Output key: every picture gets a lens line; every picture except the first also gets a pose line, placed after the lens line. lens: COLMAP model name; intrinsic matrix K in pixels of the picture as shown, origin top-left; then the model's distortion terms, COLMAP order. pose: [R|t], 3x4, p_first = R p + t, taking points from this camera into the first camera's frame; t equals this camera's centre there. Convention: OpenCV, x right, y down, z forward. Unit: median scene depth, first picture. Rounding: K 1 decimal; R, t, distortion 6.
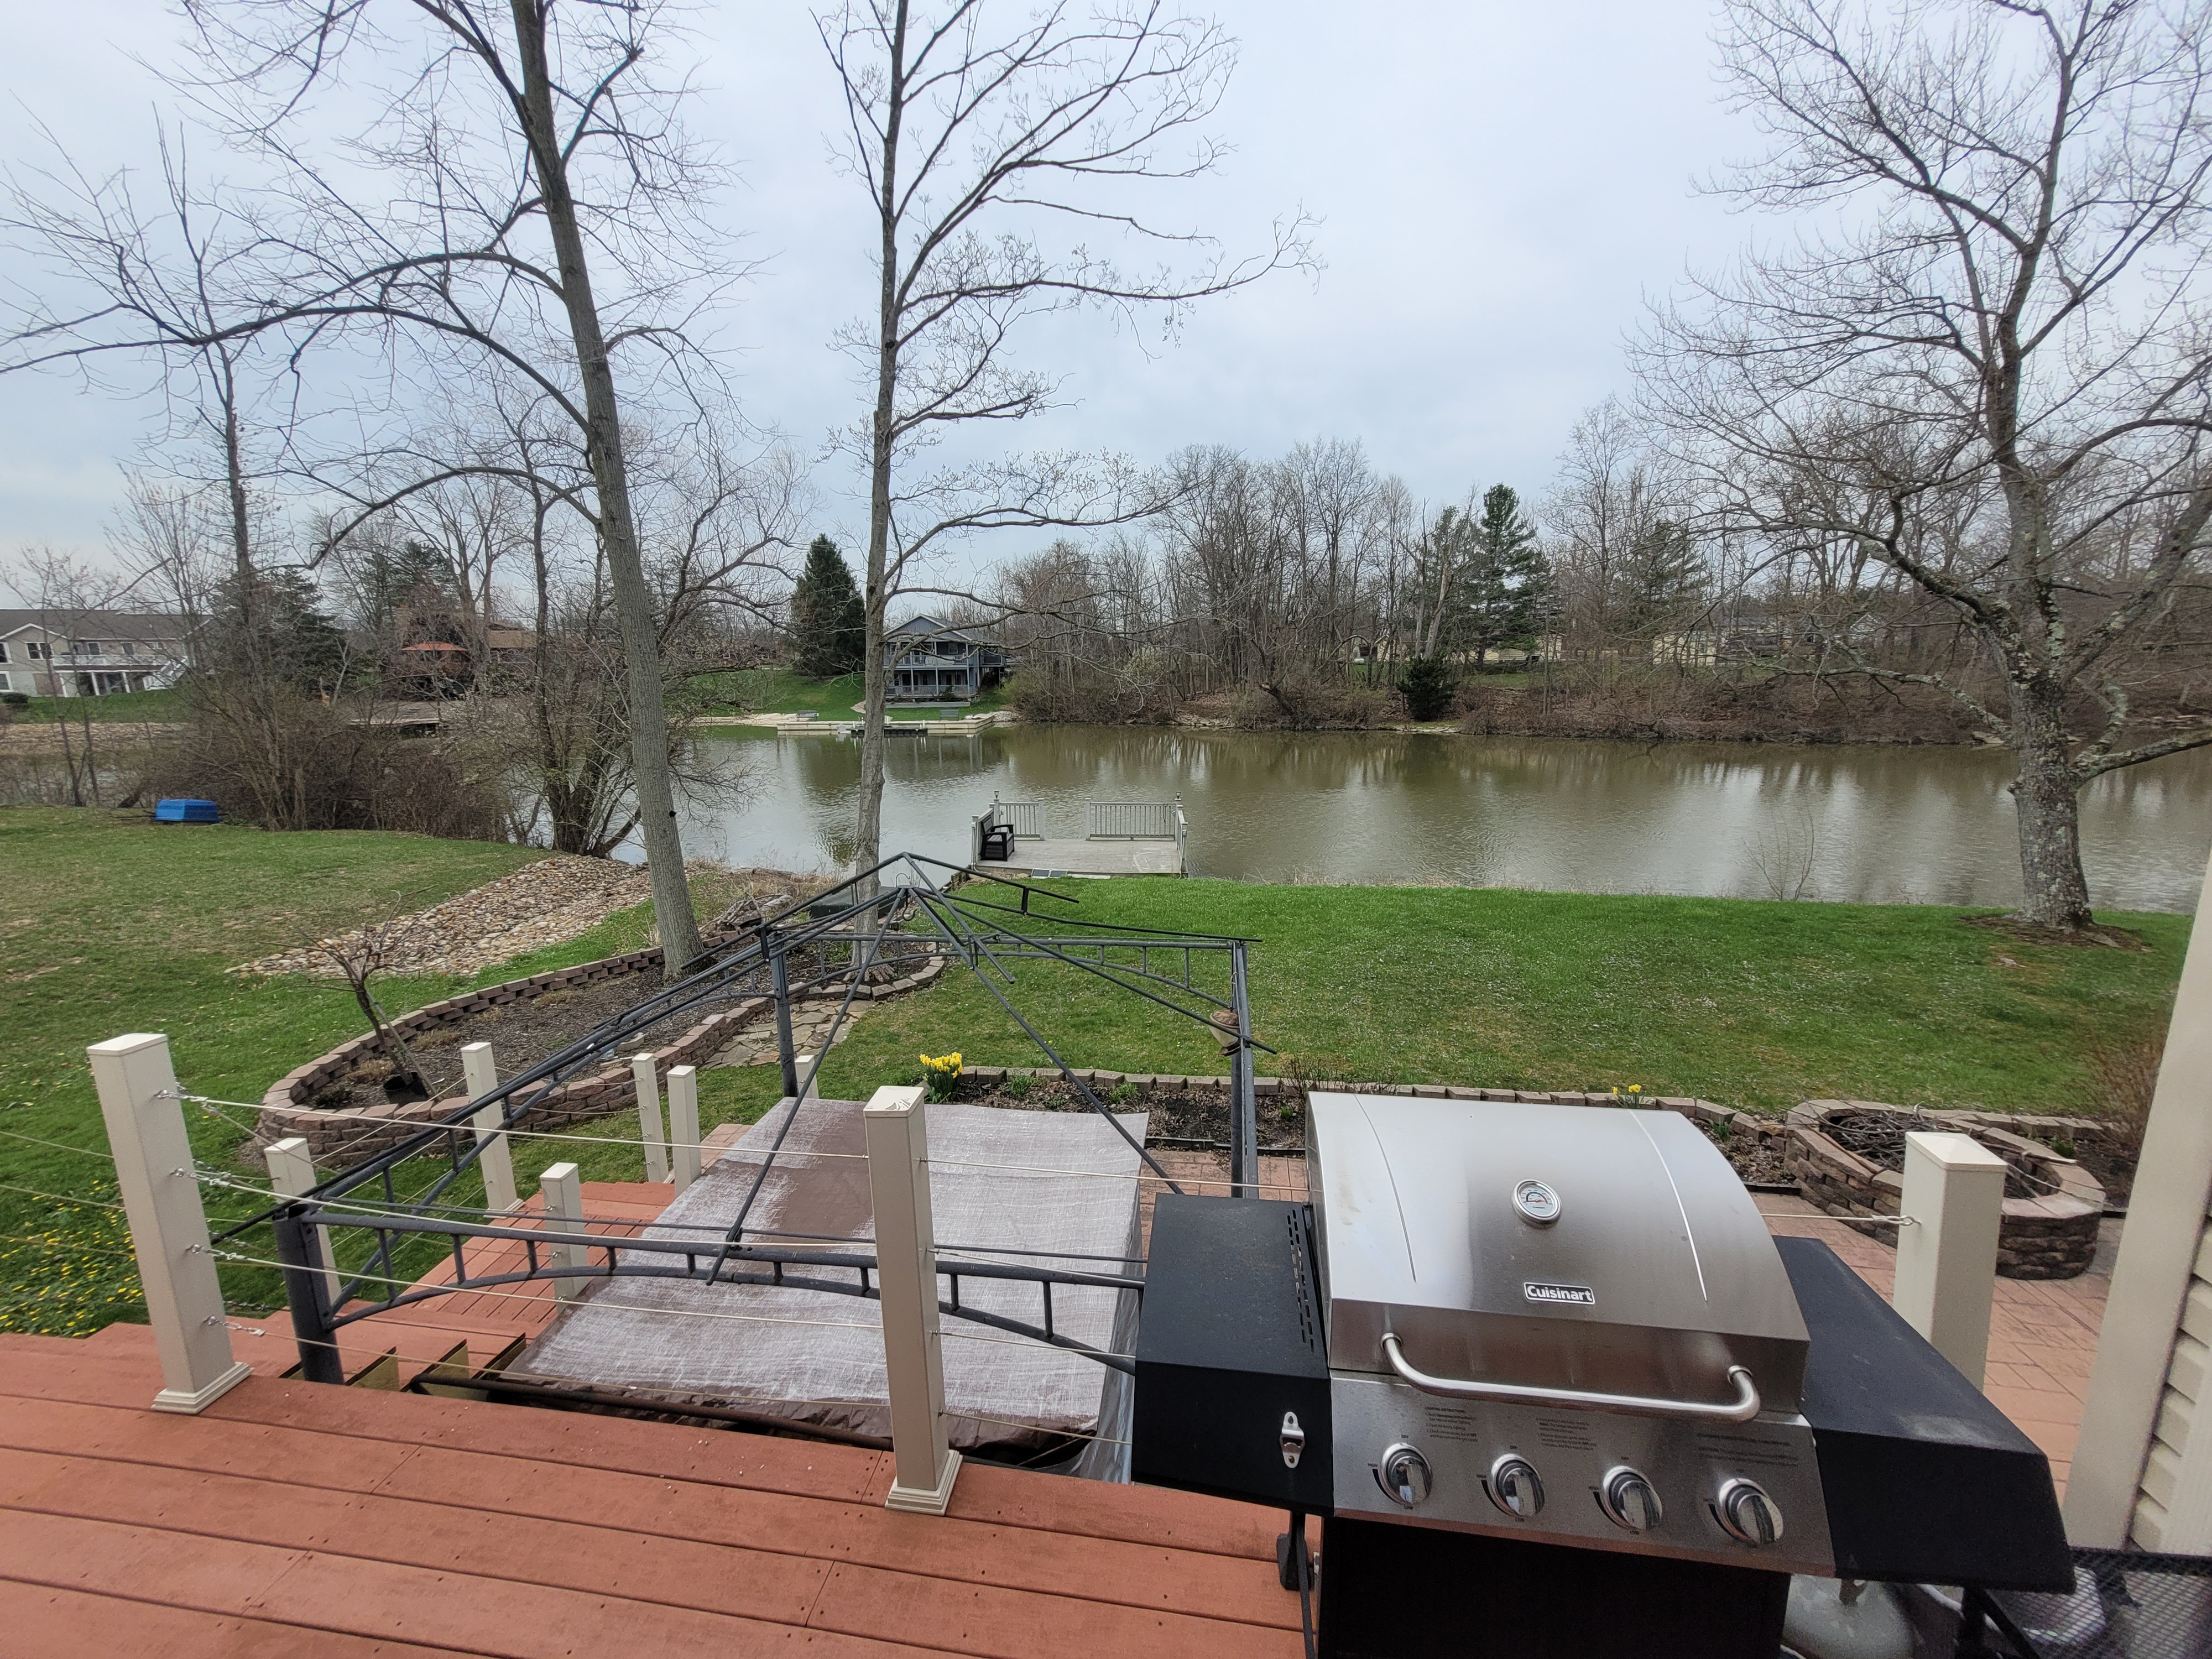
lens RADIAL K [[866.1, 0, 1110.1], [0, 866.1, 833.2], [0, 0, 1]] dist [-0.003000, -0.000450]
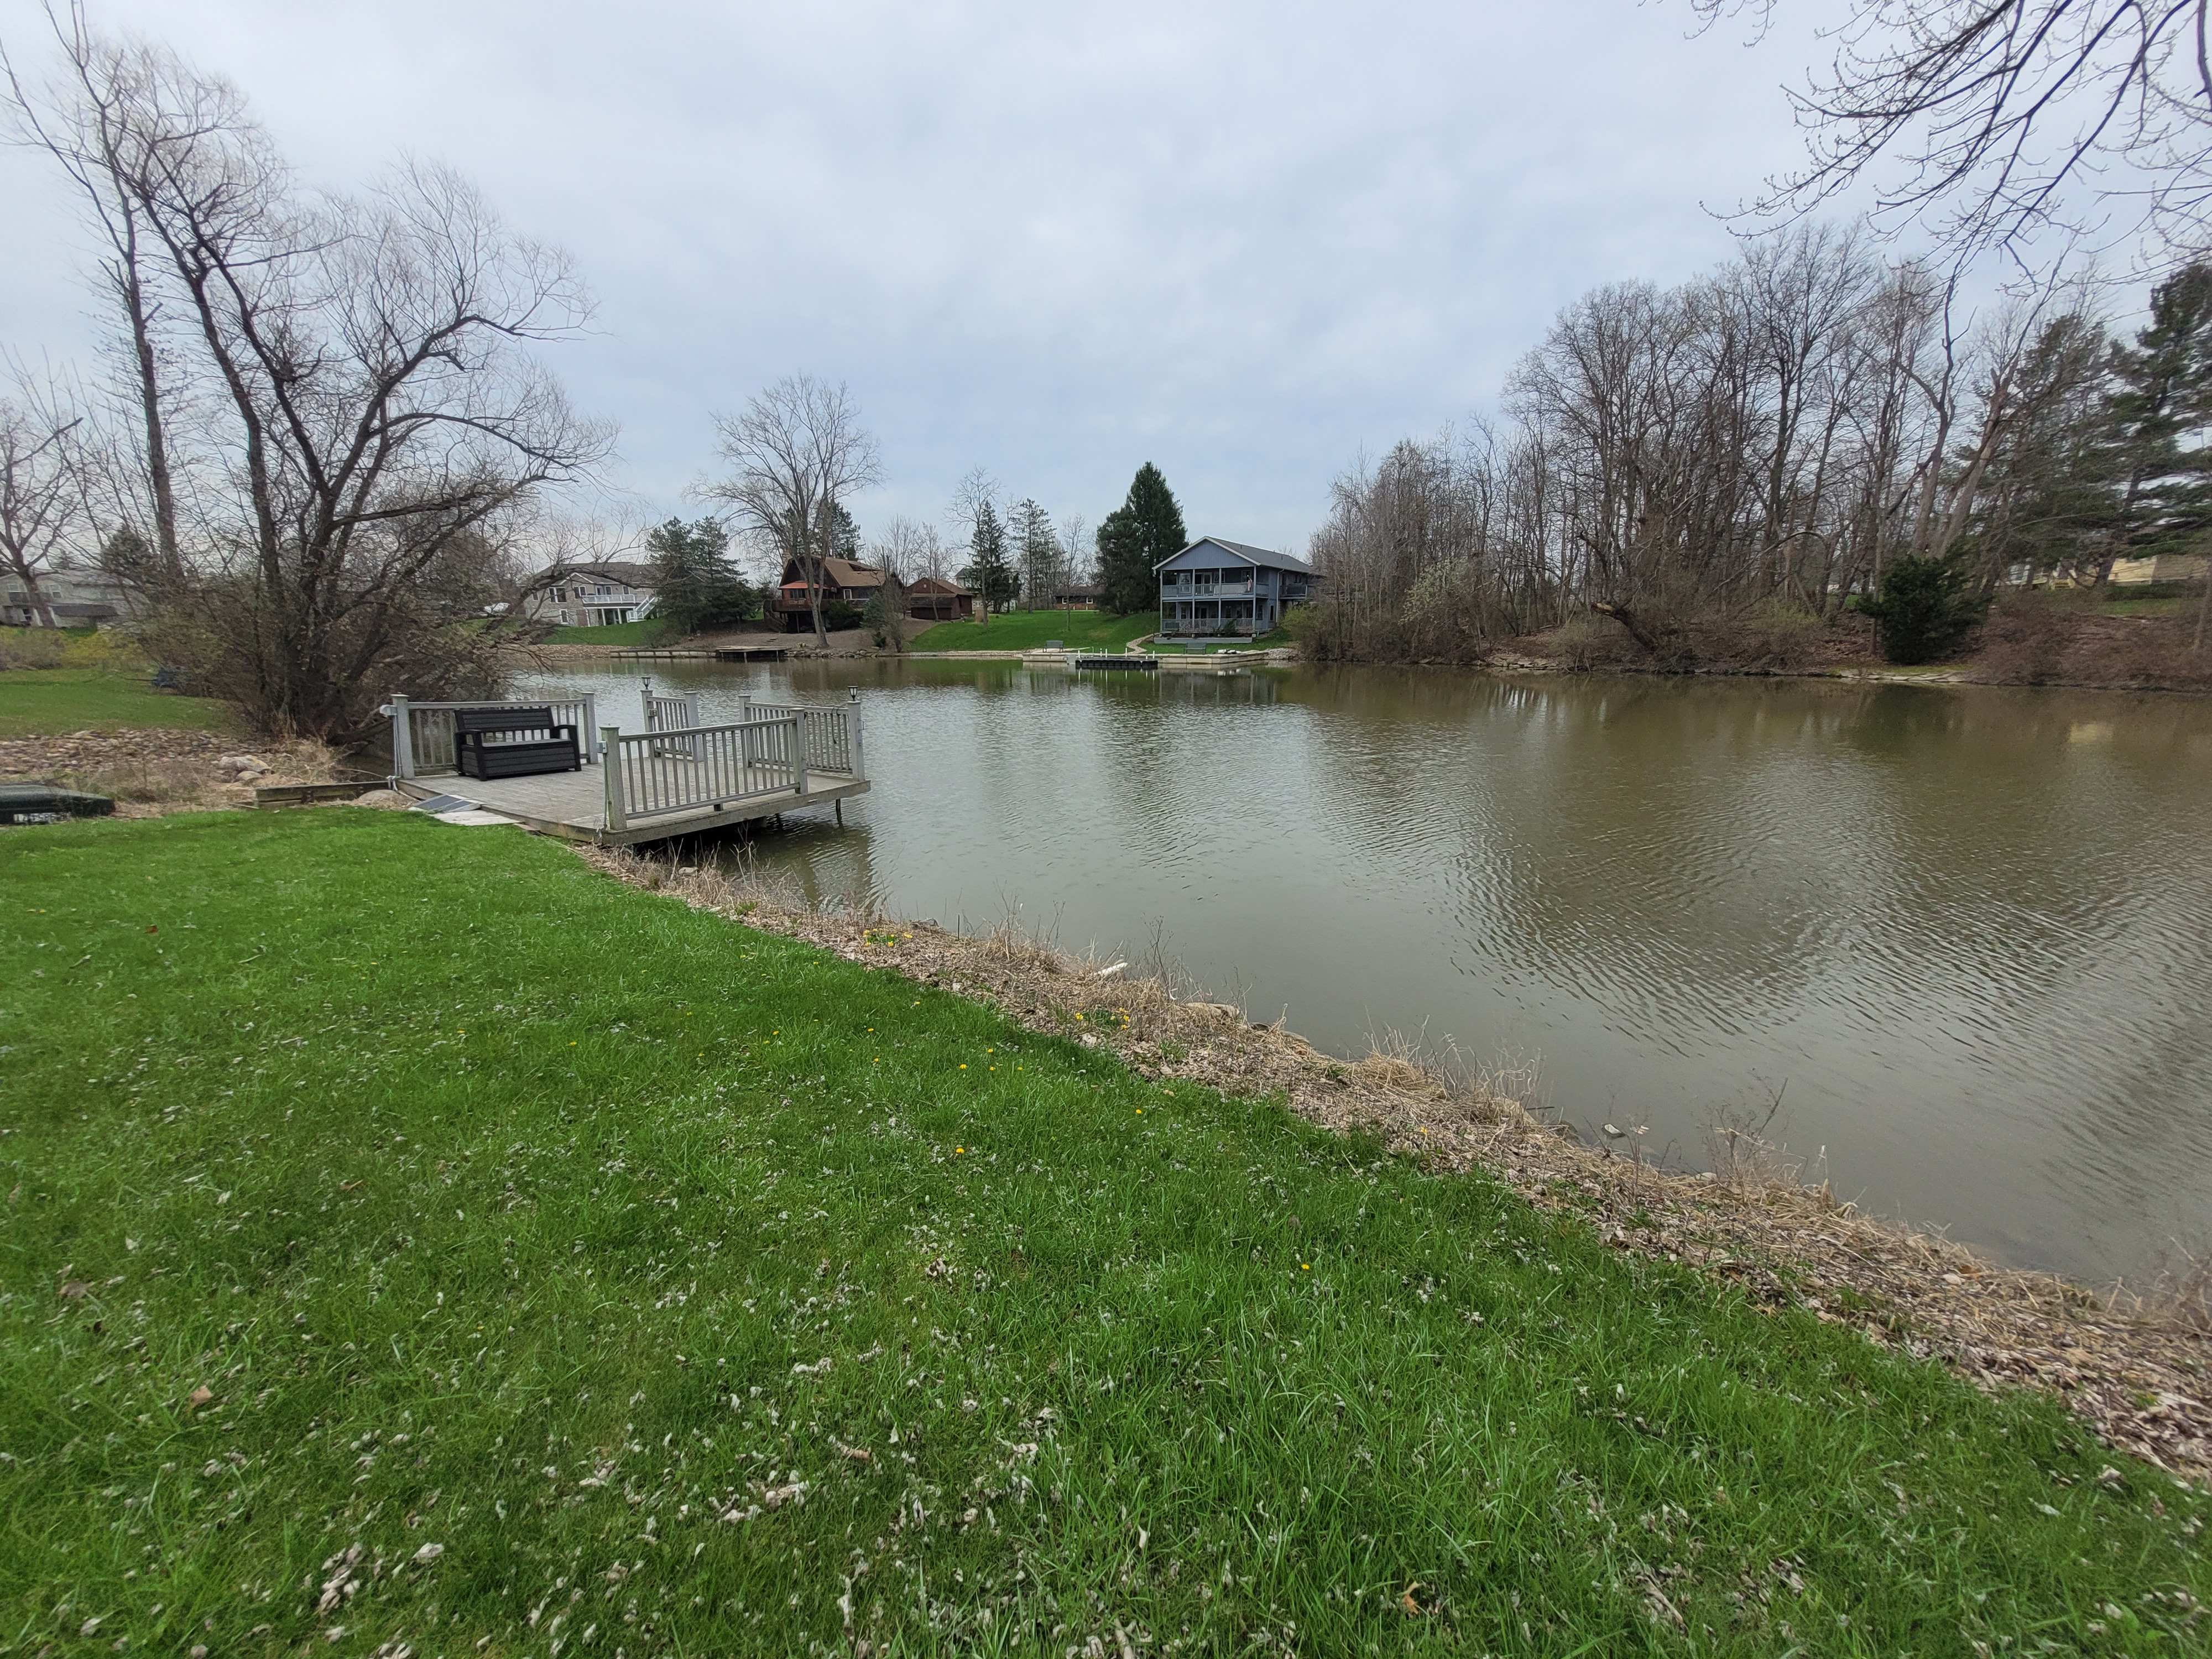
lens RADIAL K [[866.1, 0, 1100.6], [0, 866.1, 834.6], [0, 0, 1]] dist [-0.003000, -0.000450]
pose [[0.881991, 0.111148, -0.457971, 0.144841], [-0.089512, 0.993610, 0.068757, -0.003536], [0.462687, -0.019649, 0.886304, 0.193383]]
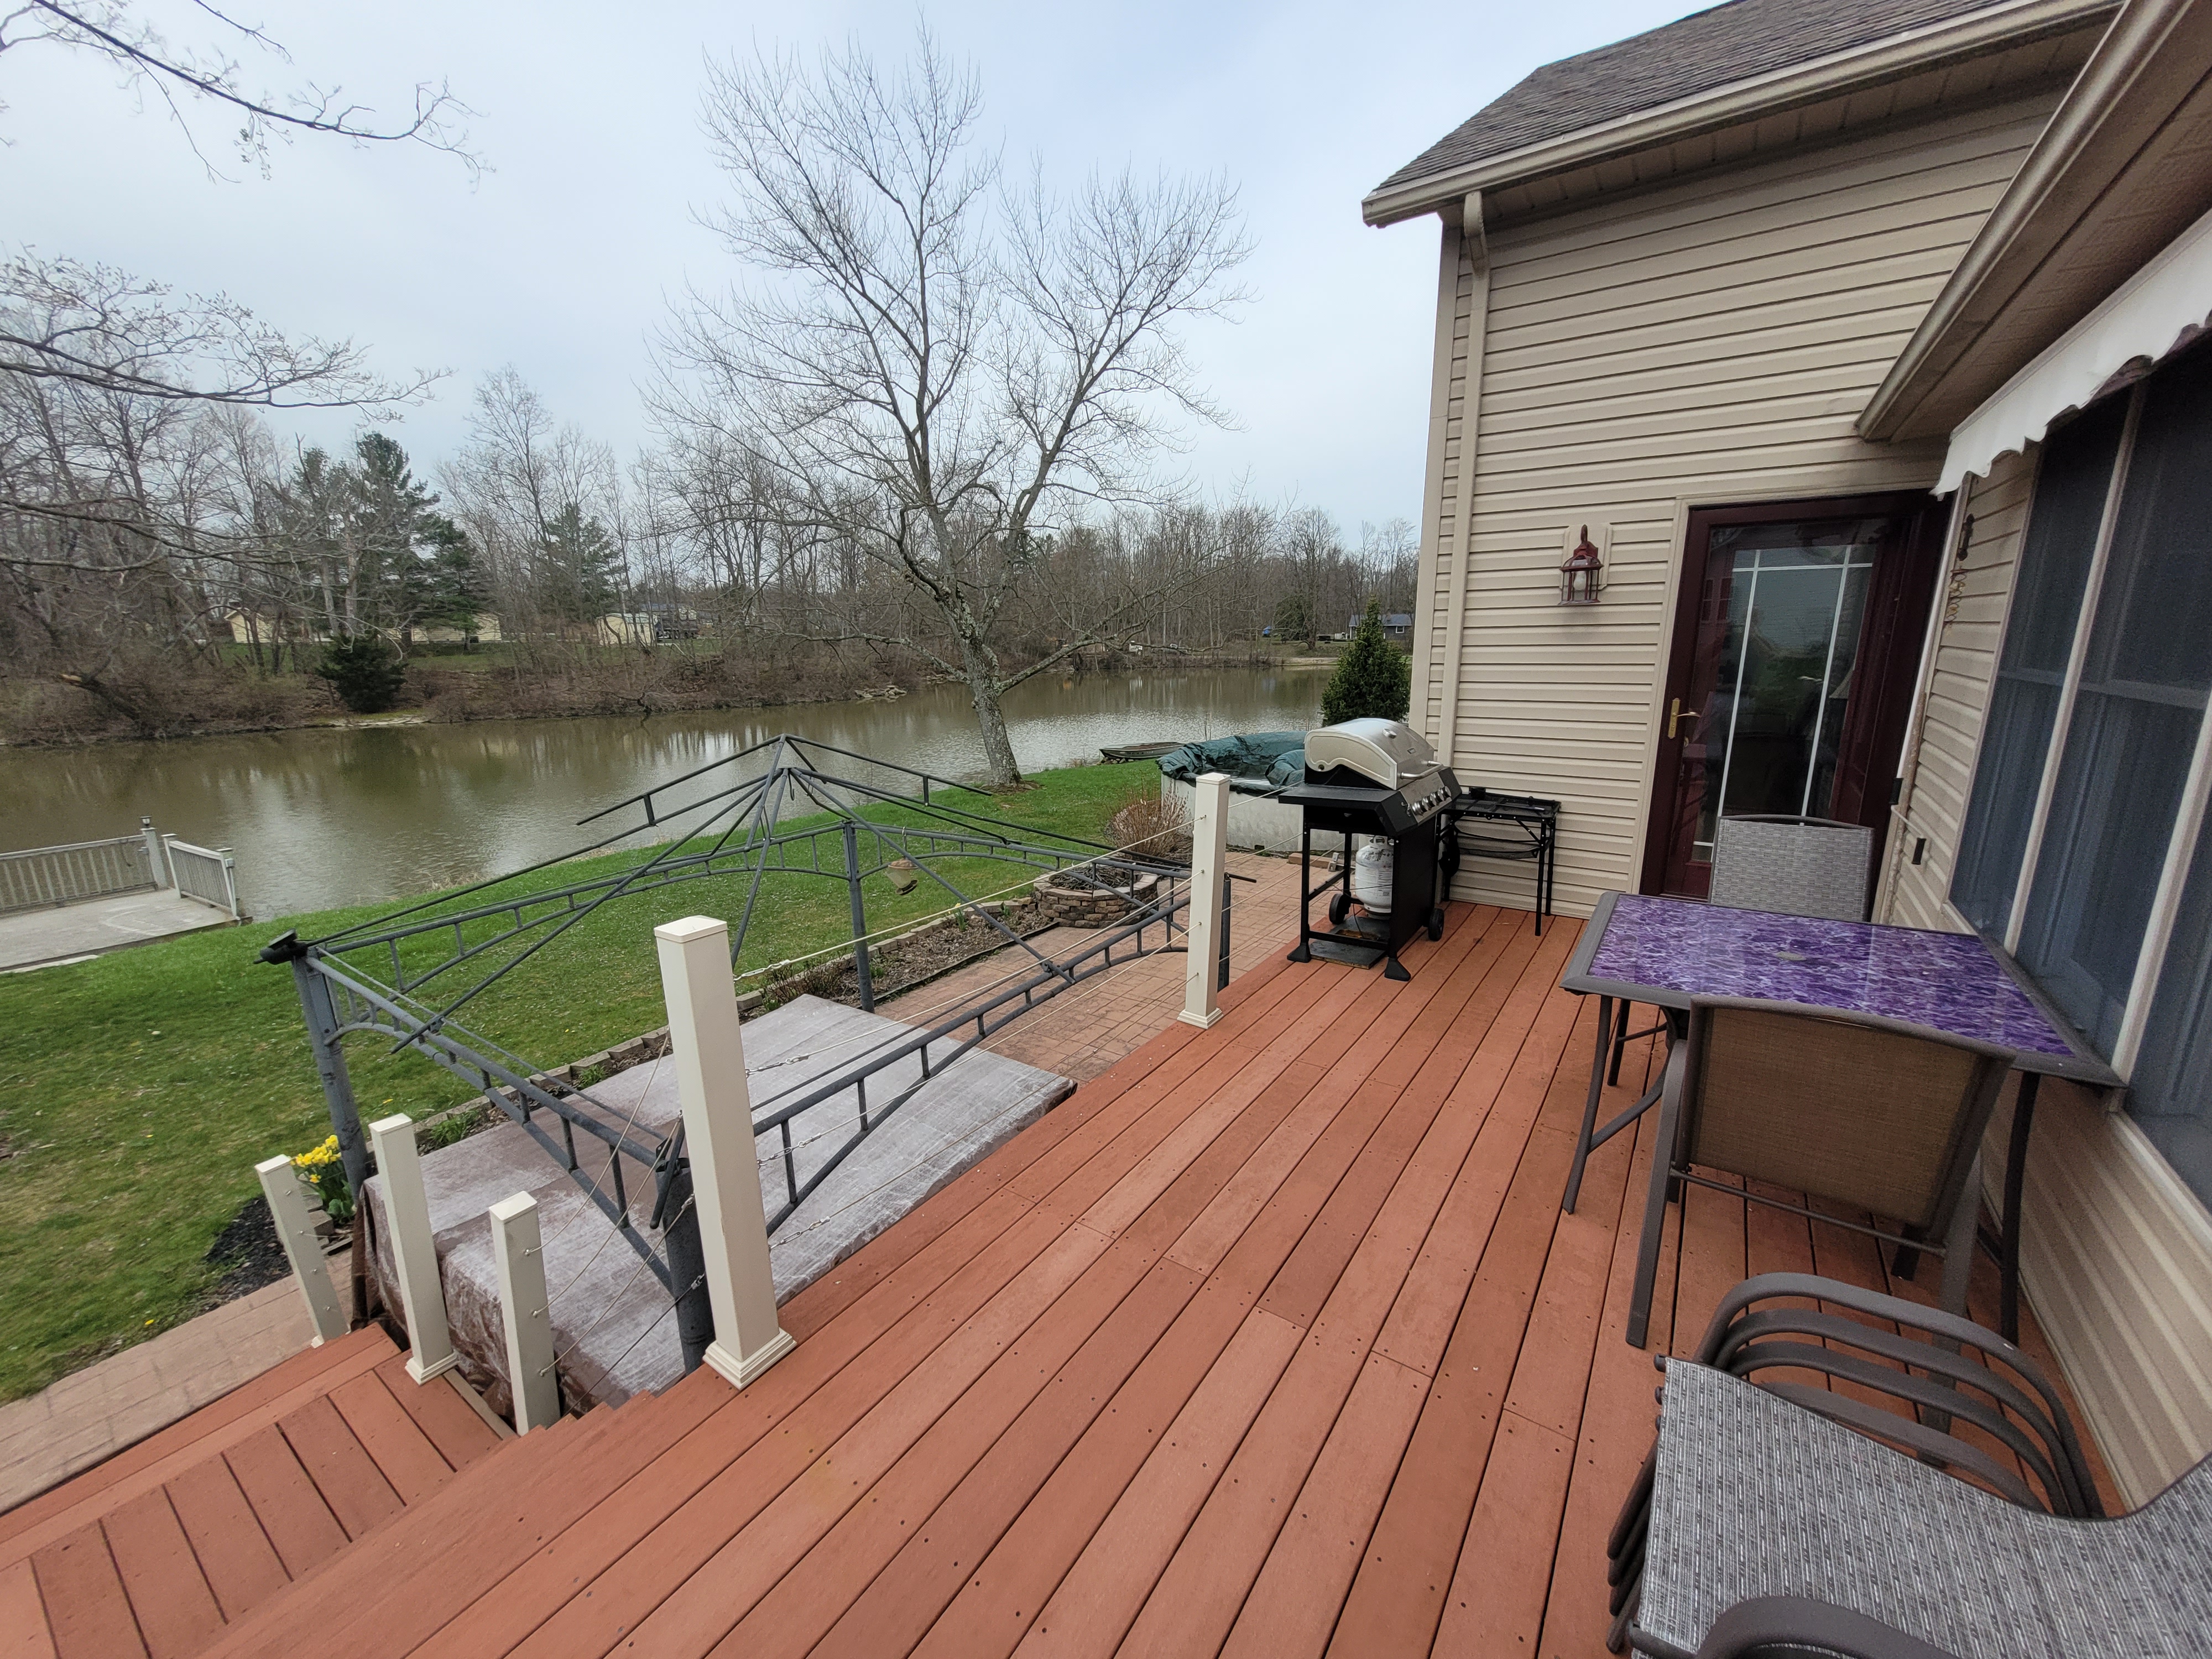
lens RADIAL K [[866.1, 0, 1115.0], [0, 866.1, 836.1], [0, 0, 1]] dist [-0.003000, -0.000450]
pose [[0.431249, -0.195466, 0.880805, -0.070352], [0.180290, 0.975230, 0.128149, 0.005950], [-0.884036, 0.103536, 0.455808, 0.013418]]
